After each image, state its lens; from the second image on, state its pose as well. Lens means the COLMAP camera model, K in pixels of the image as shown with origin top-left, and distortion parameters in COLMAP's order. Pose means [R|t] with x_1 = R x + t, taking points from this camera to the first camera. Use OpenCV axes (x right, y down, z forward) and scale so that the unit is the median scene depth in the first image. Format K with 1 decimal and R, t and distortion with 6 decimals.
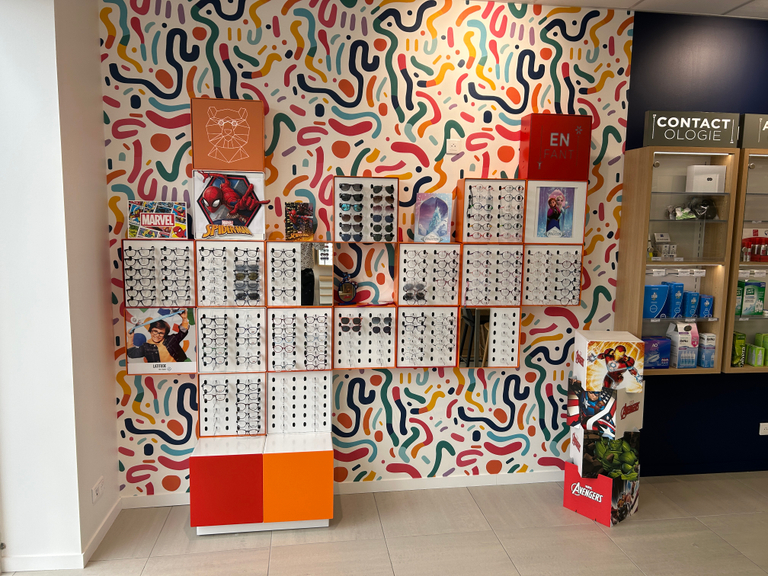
lens RADIAL K [[580.9, 0, 383.5], [0, 580.9, 288.2], [0, 0, 1]] dist [0.060467, -0.055053]
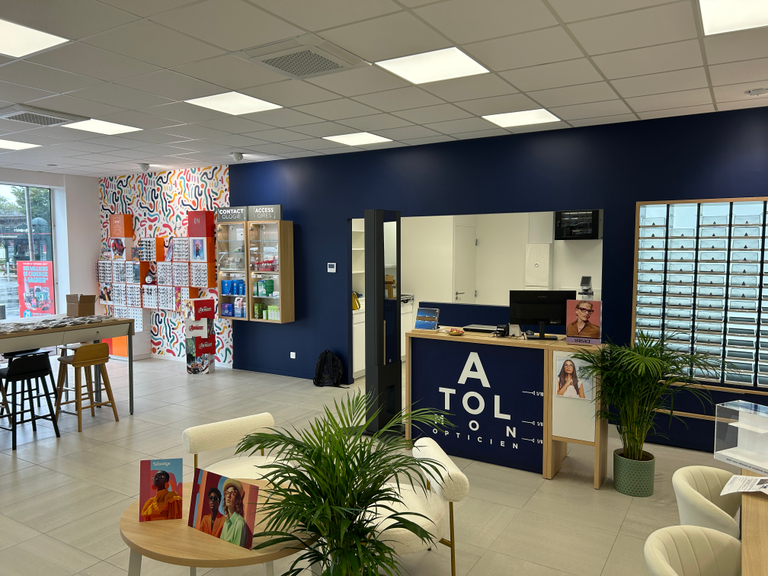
lens RADIAL K [[580.9, 0, 378.2], [0, 580.9, 286.6], [0, 0, 1]] dist [0.060467, -0.055053]
pose [[0.763086, 0.027100, -0.645729, 2.488663], [-0.061961, 0.997586, -0.031356, 0.057987], [0.643320, 0.063937, 0.762923, -0.388078]]
